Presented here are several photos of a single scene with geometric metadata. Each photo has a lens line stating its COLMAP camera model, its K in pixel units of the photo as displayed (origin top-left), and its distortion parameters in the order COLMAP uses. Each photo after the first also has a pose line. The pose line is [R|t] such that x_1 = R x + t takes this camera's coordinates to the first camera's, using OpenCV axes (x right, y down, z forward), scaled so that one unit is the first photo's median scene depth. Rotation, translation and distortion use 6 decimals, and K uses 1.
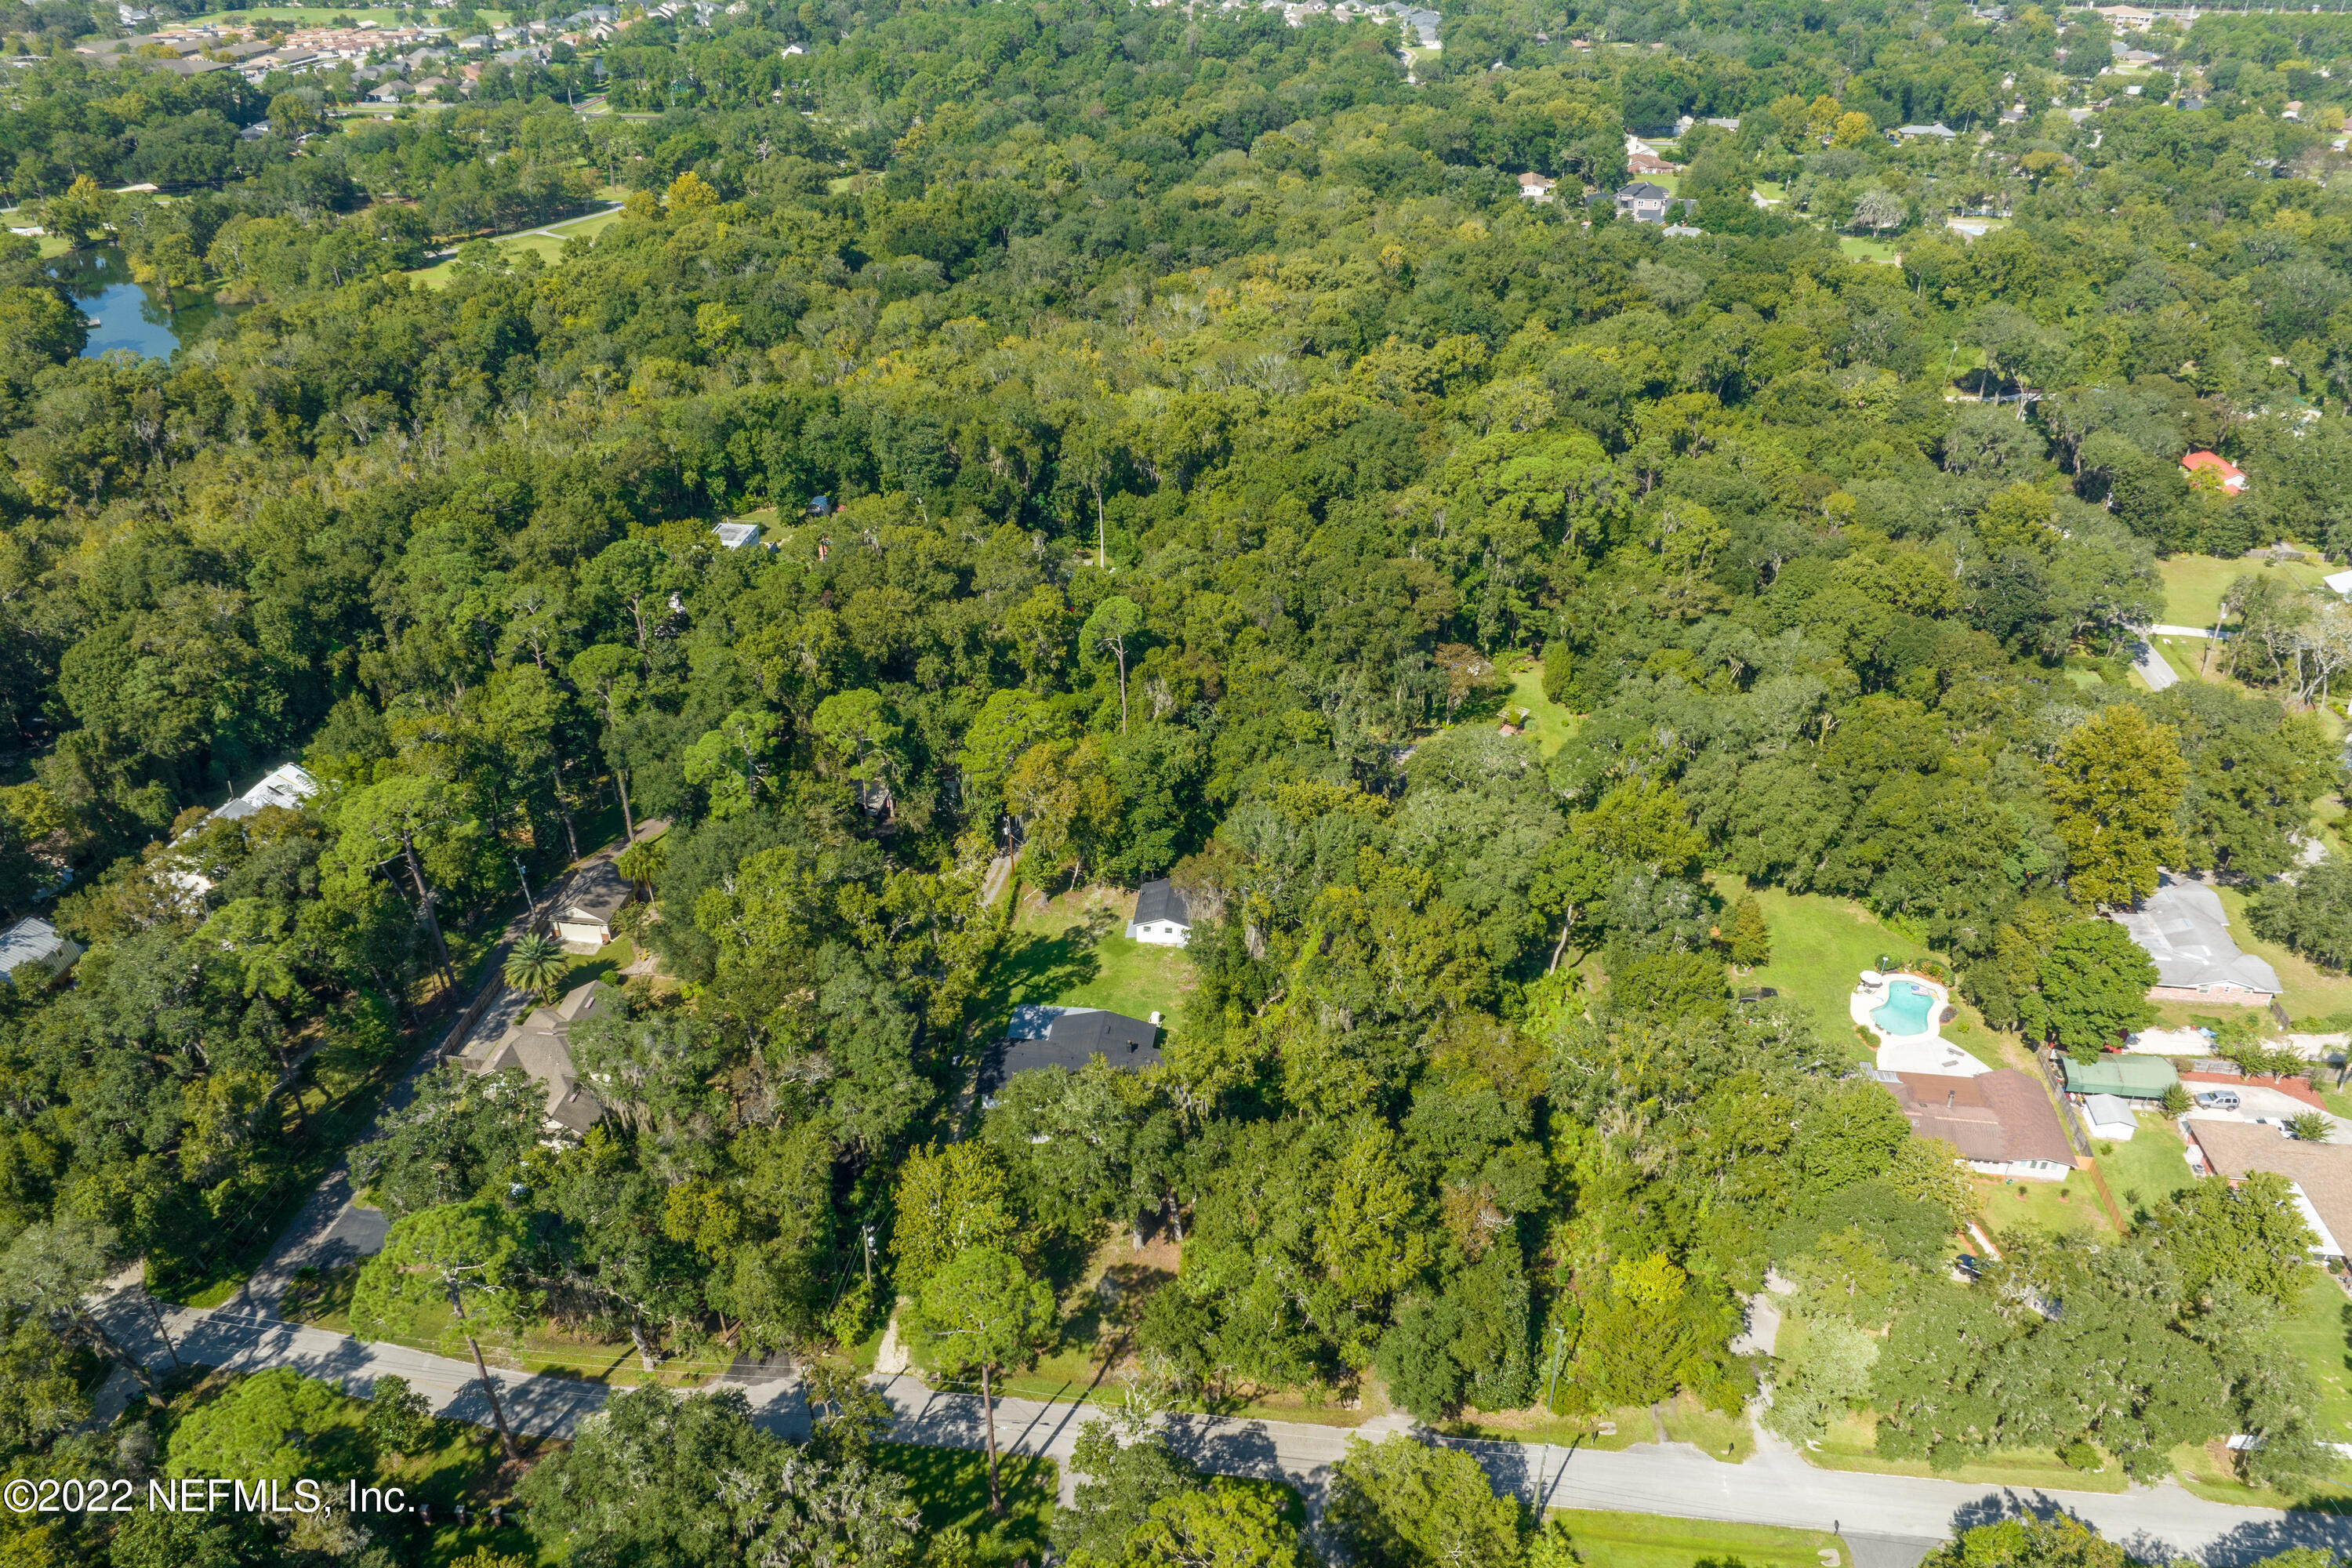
lens RADIAL K [[1074.0, 0, 1179.3], [0, 1074.0, 770.6], [0, 0, 1]] dist [-0.013088, 0.001200]
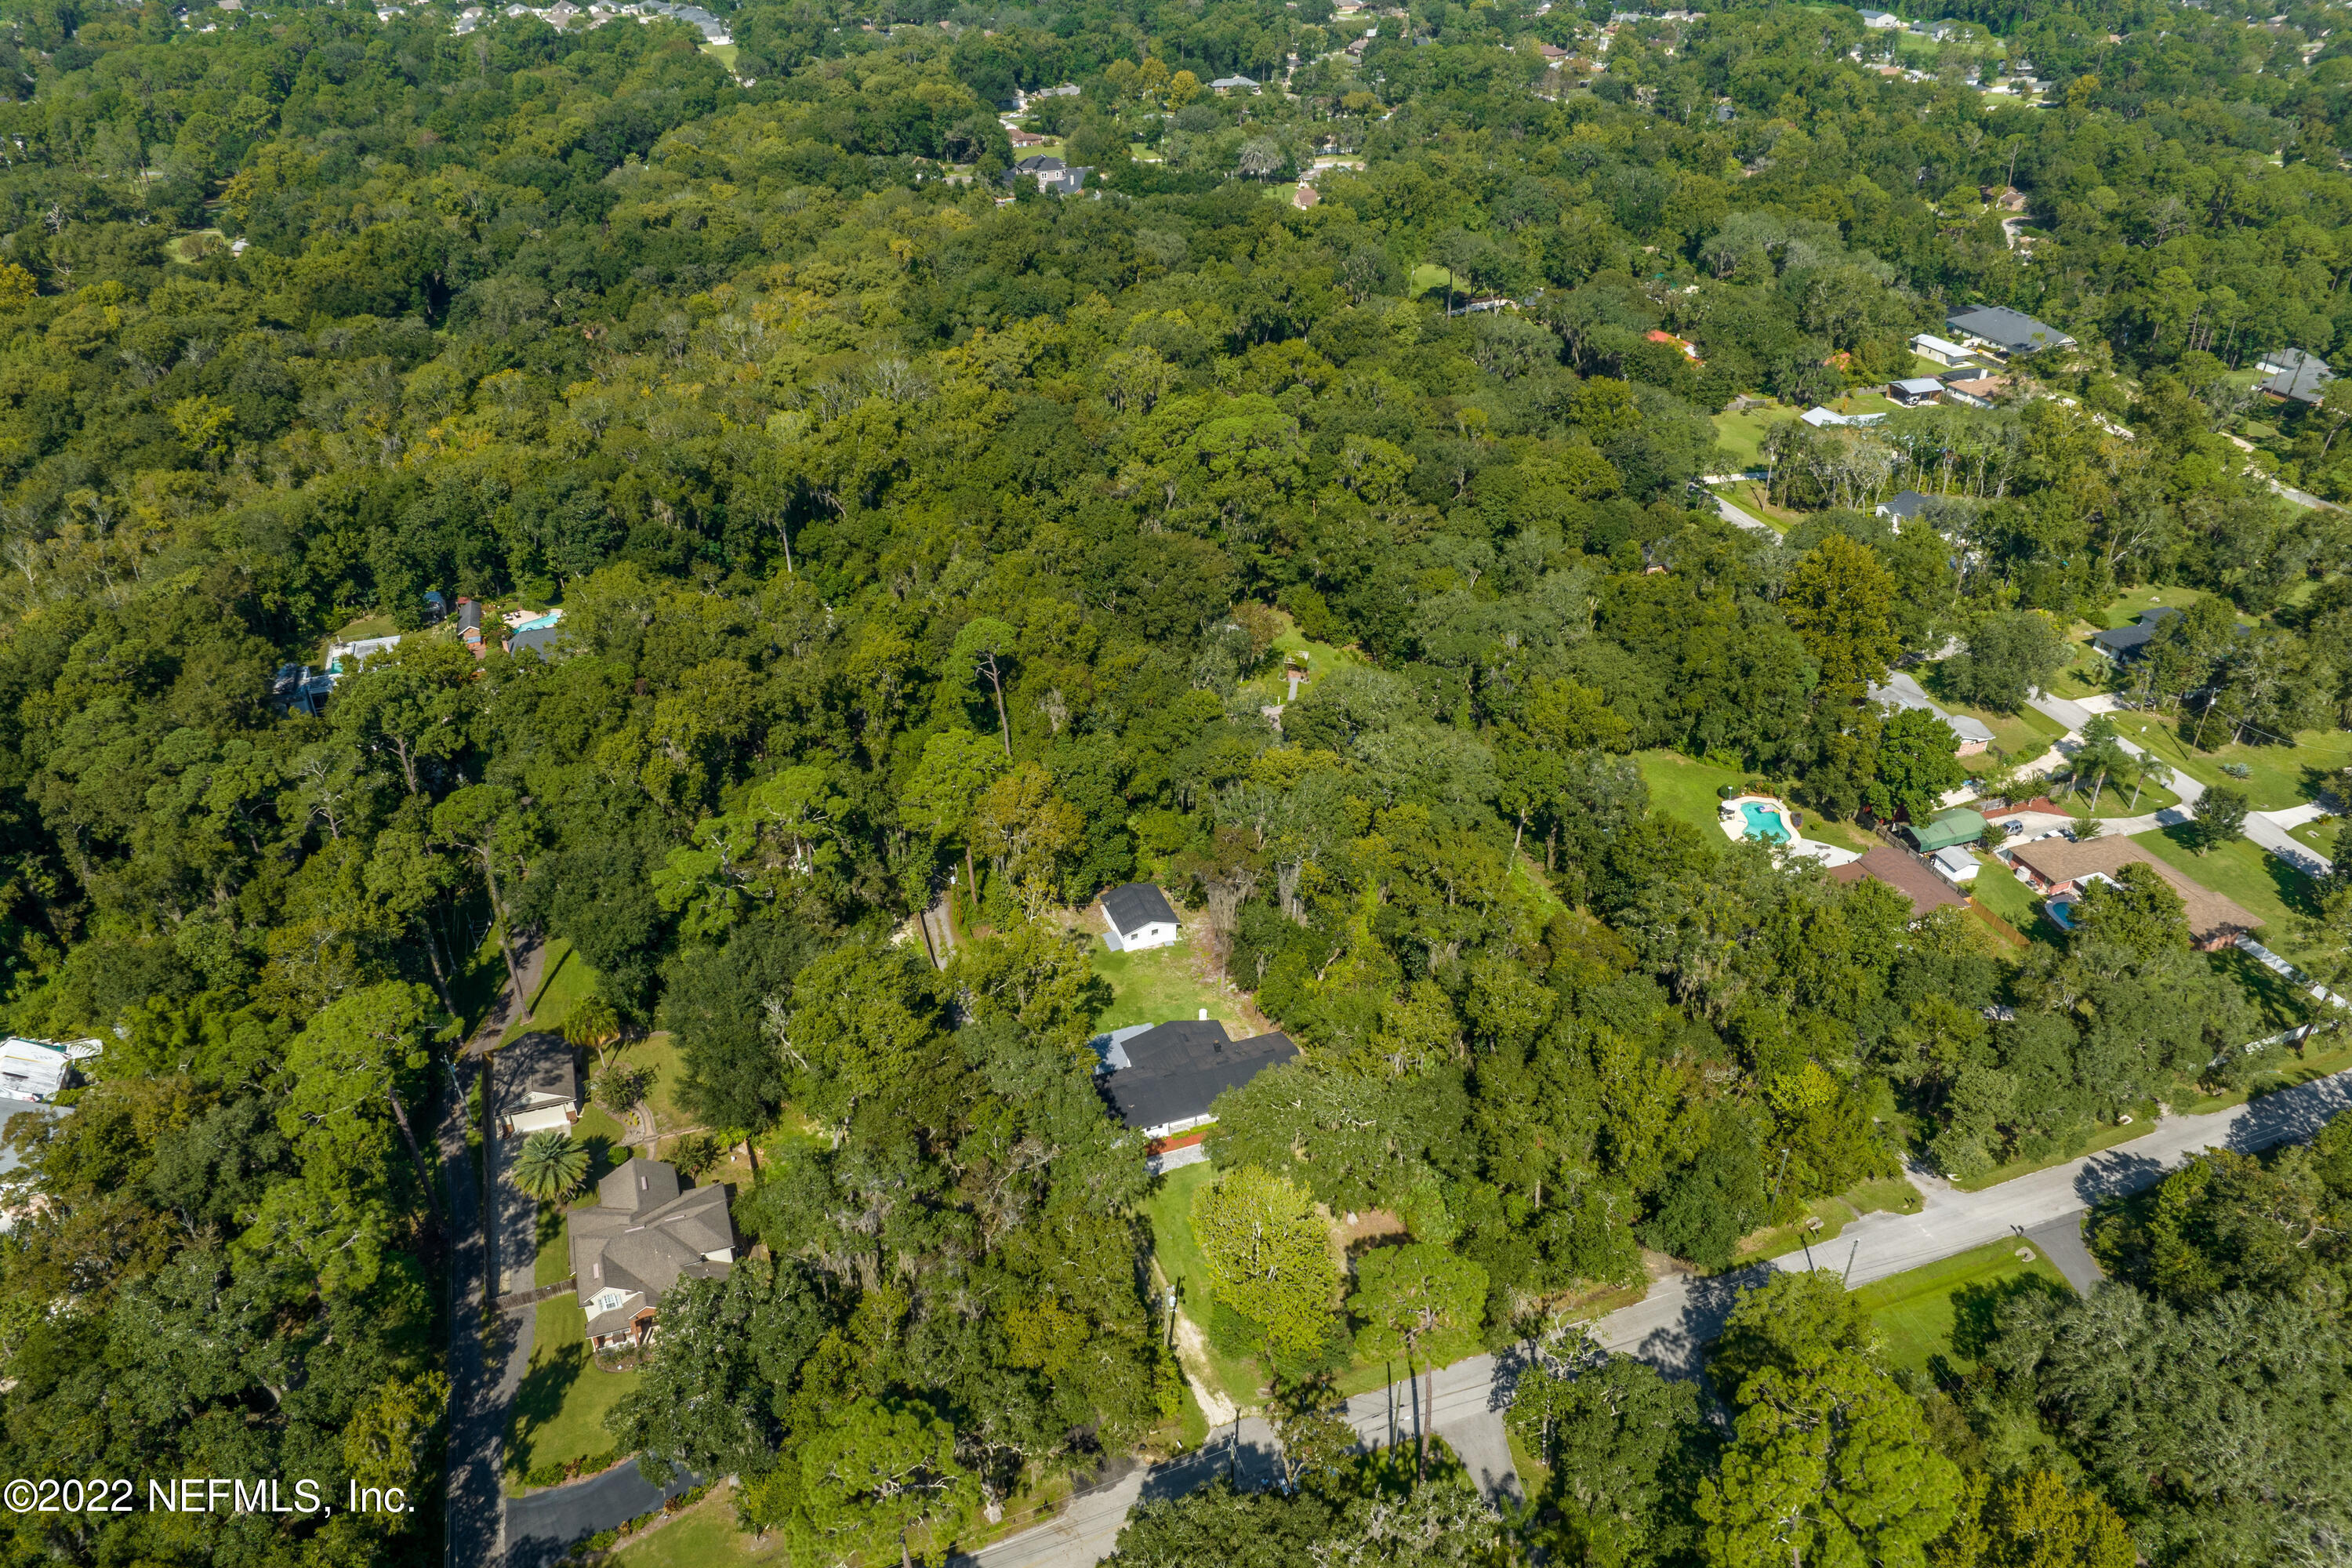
lens RADIAL K [[1074.0, 0, 1179.3], [0, 1074.0, 770.6], [0, 0, 1]] dist [-0.013088, 0.001200]
pose [[0.937929, -0.237129, 0.253098, -0.206141], [0.235525, 0.971161, 0.037078, -0.028012], [-0.254591, 0.024834, 0.966730, 0.029049]]
